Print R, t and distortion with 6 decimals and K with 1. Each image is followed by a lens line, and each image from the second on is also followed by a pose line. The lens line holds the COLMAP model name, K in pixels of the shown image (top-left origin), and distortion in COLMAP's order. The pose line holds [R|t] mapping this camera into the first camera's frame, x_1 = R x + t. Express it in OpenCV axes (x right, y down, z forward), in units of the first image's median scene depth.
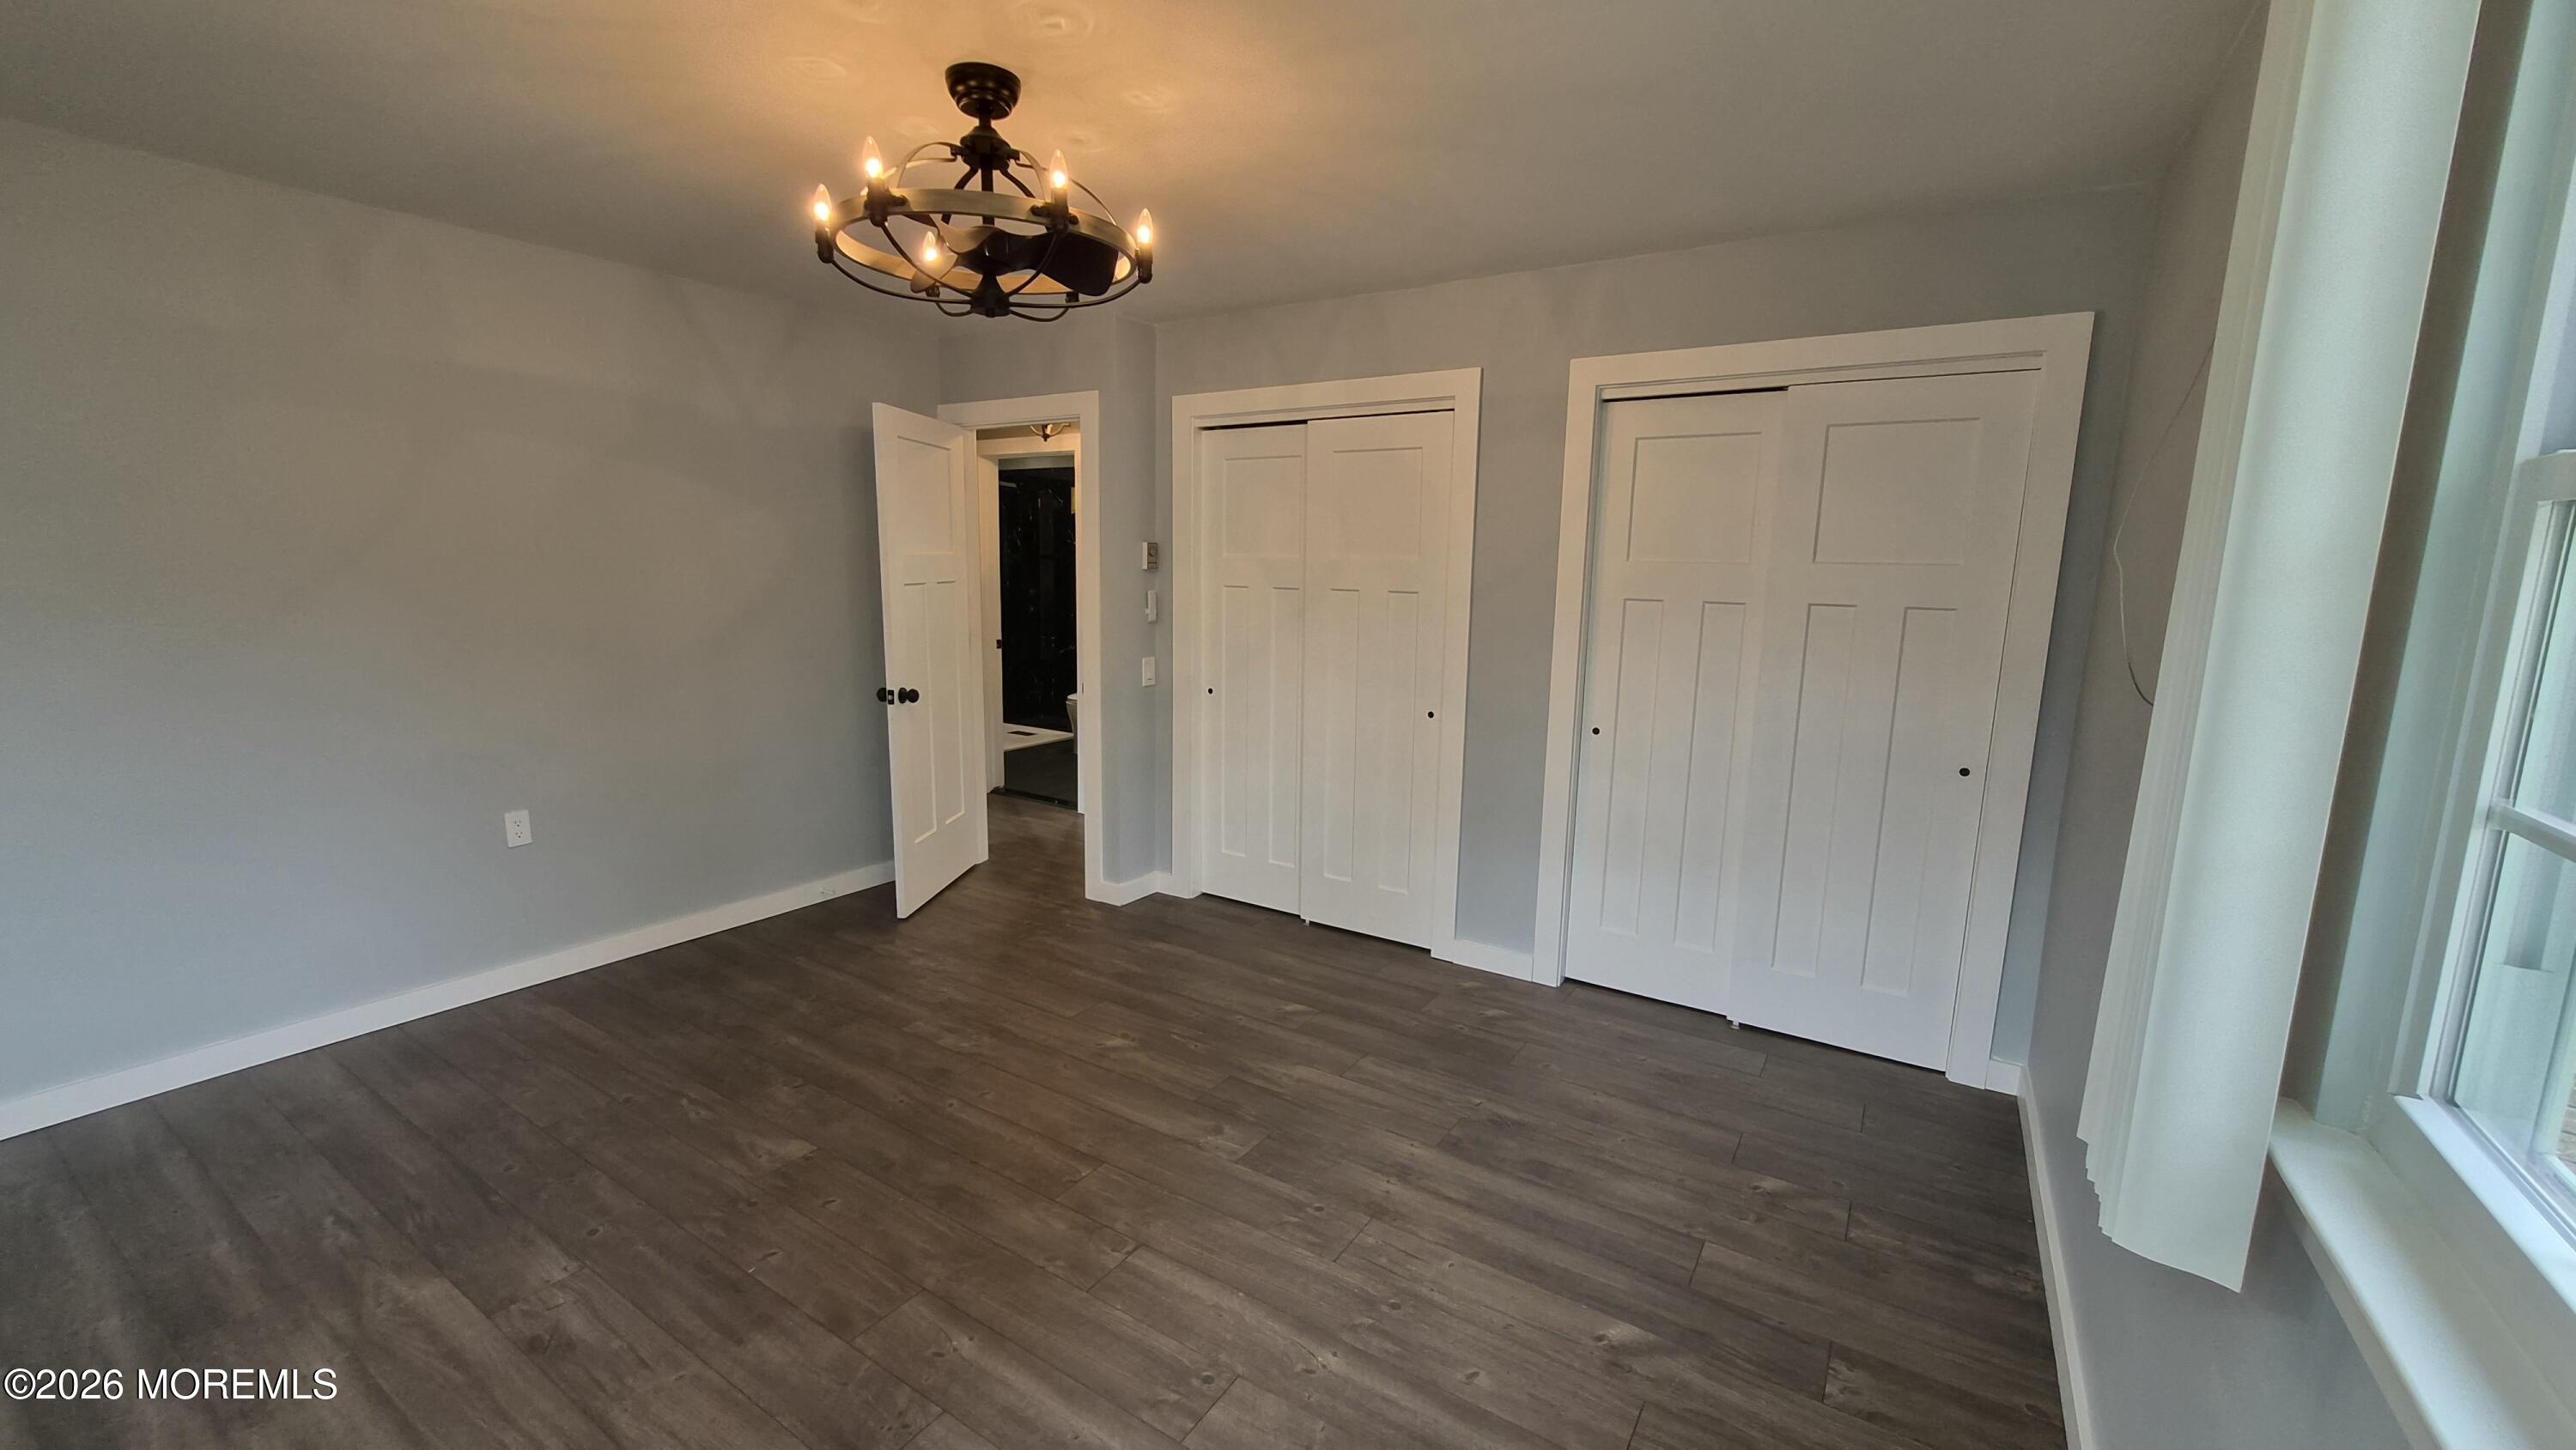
lens RADIAL K [[1020.8, 0, 1269.2], [0, 1020.8, 719.0], [0, 0, 1]] dist [-0.002752, 0.000322]
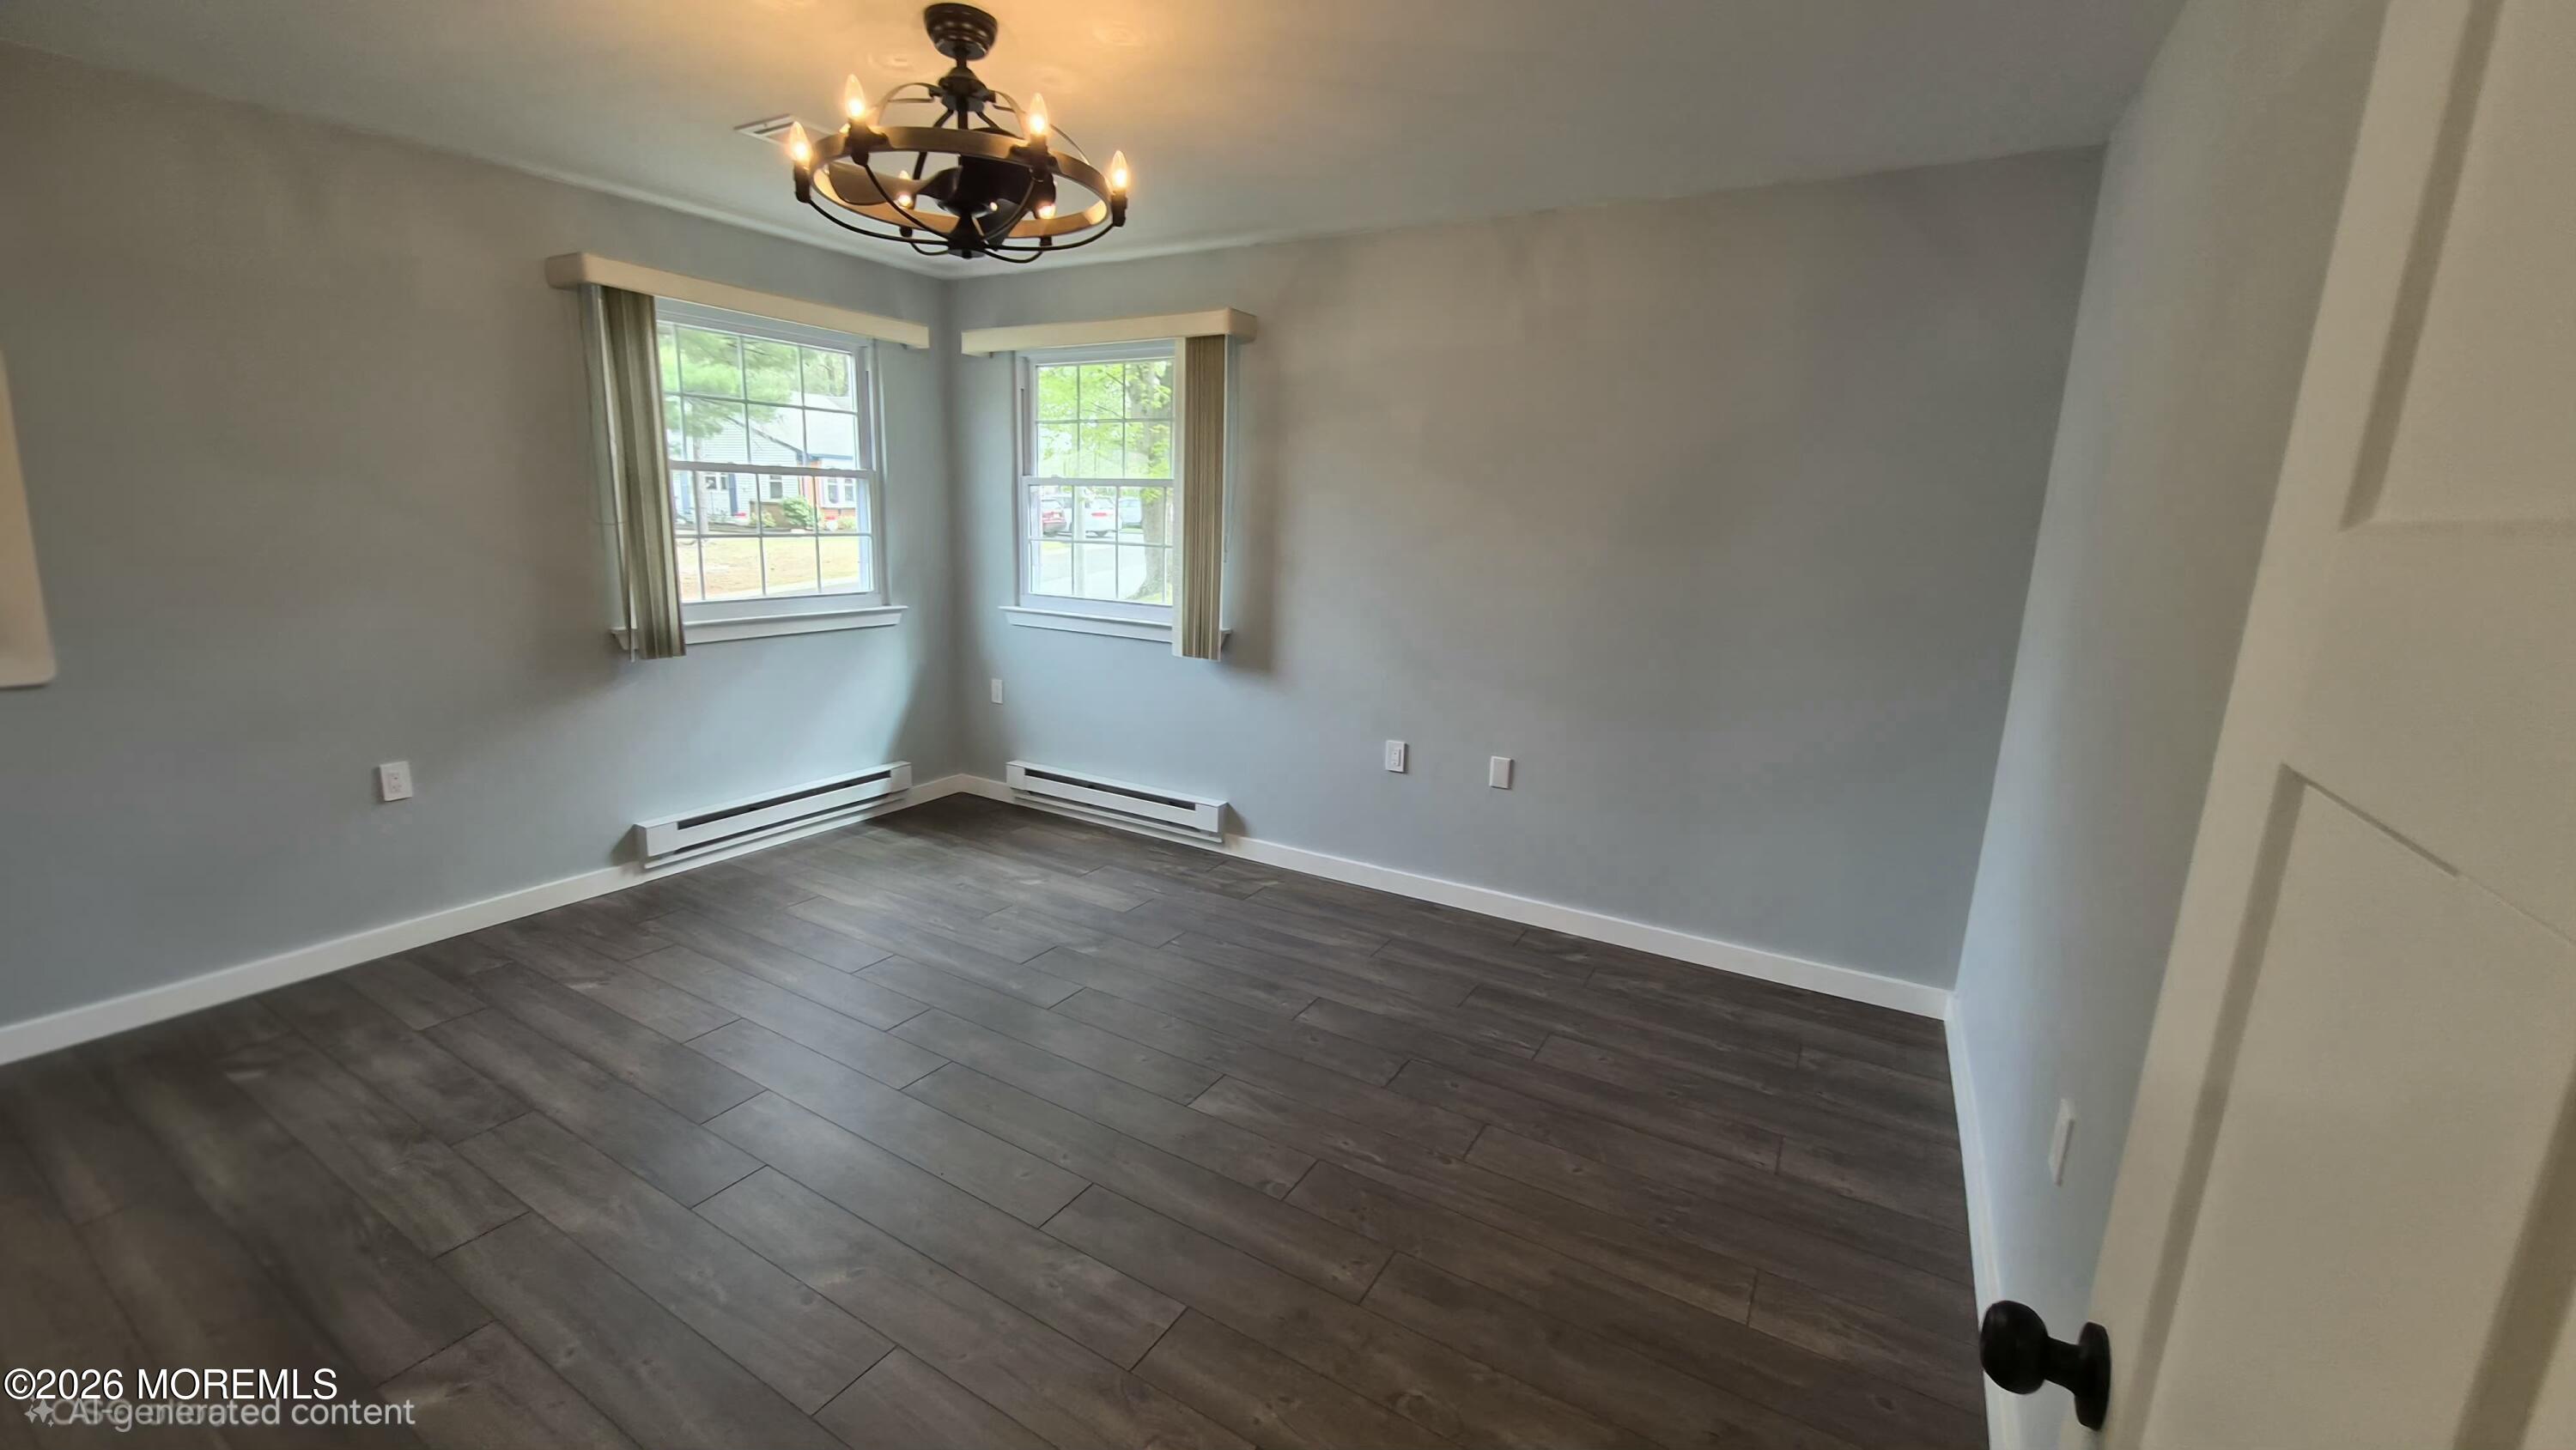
lens RADIAL K [[1020.8, 0, 1276.0], [0, 1020.8, 726.1], [0, 0, 1]] dist [-0.002752, 0.000322]
pose [[-0.997800, -0.037726, -0.054512, -0.427816], [-0.054867, 0.931464, 0.359672, -0.269408], [0.037207, 0.361871, -0.931485, 1.669856]]
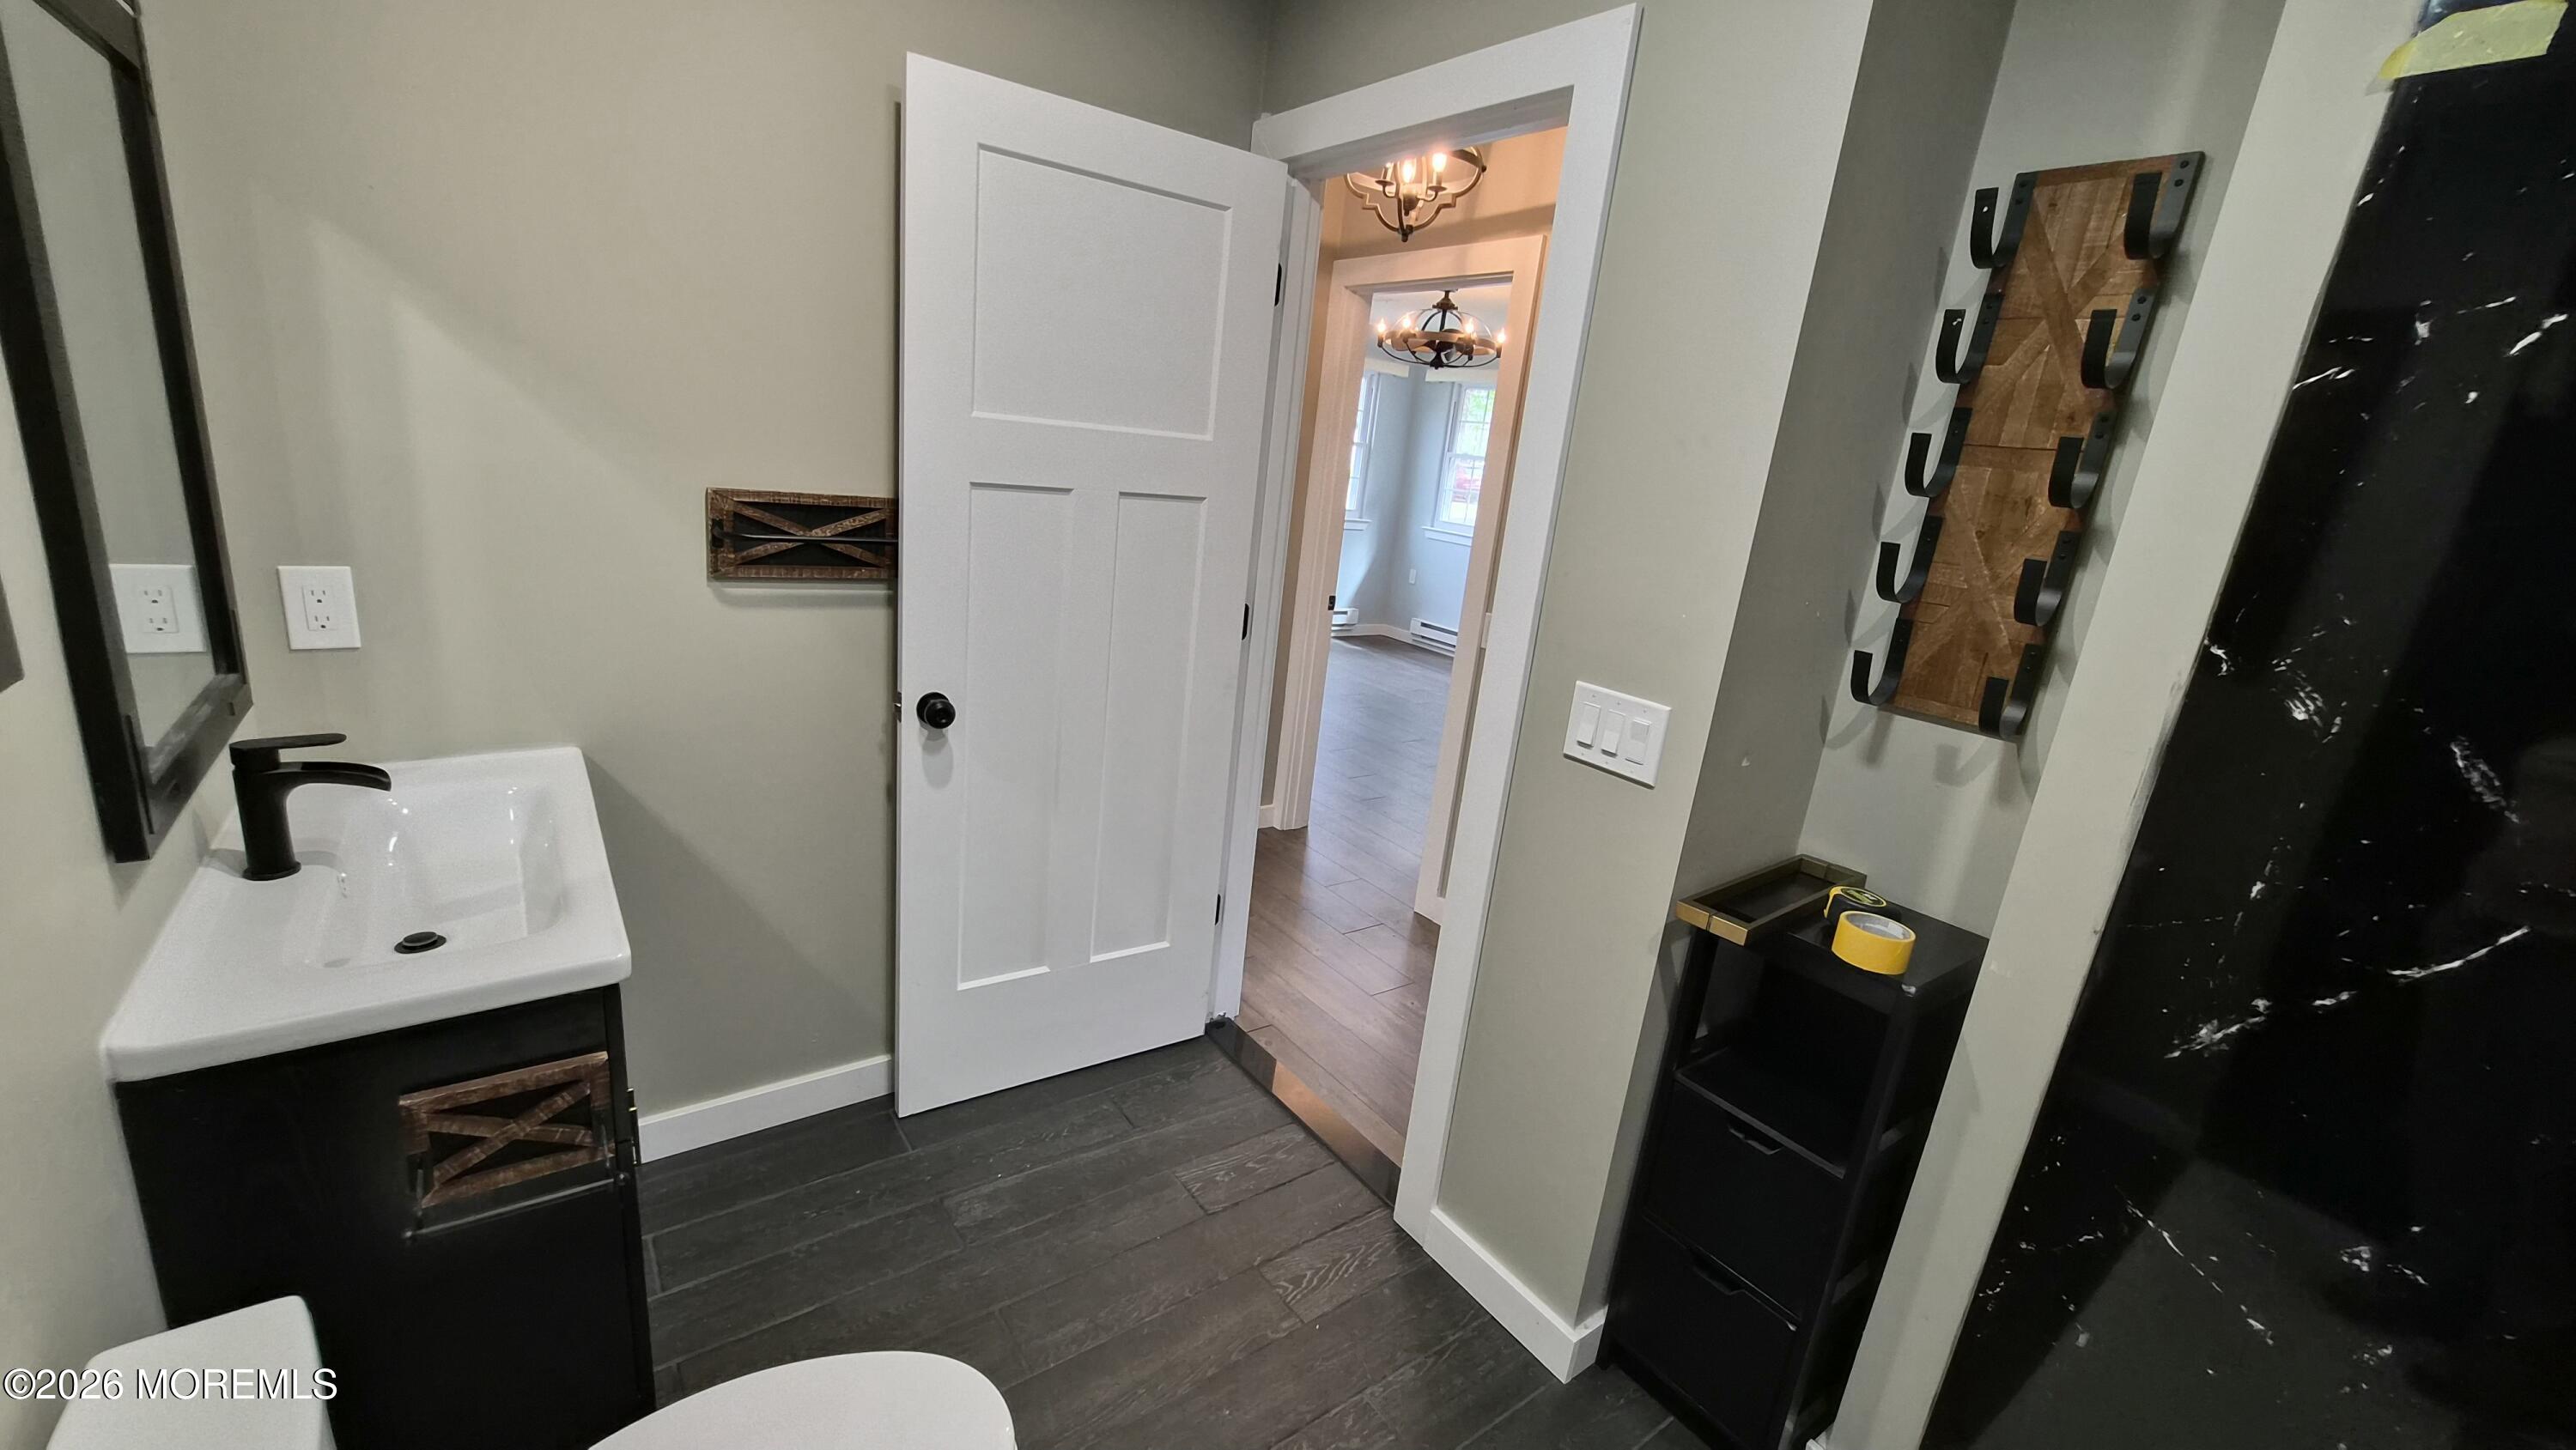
lens RADIAL K [[1020.8, 0, 1280.2], [0, 1020.8, 726.7], [0, 0, 1]] dist [-0.002752, 0.000322]
pose [[-0.930673, -0.201441, 0.305401, -0.583438], [-0.062599, 0.910135, 0.409556, -0.391546], [-0.360457, 0.362045, -0.859648, 2.396553]]
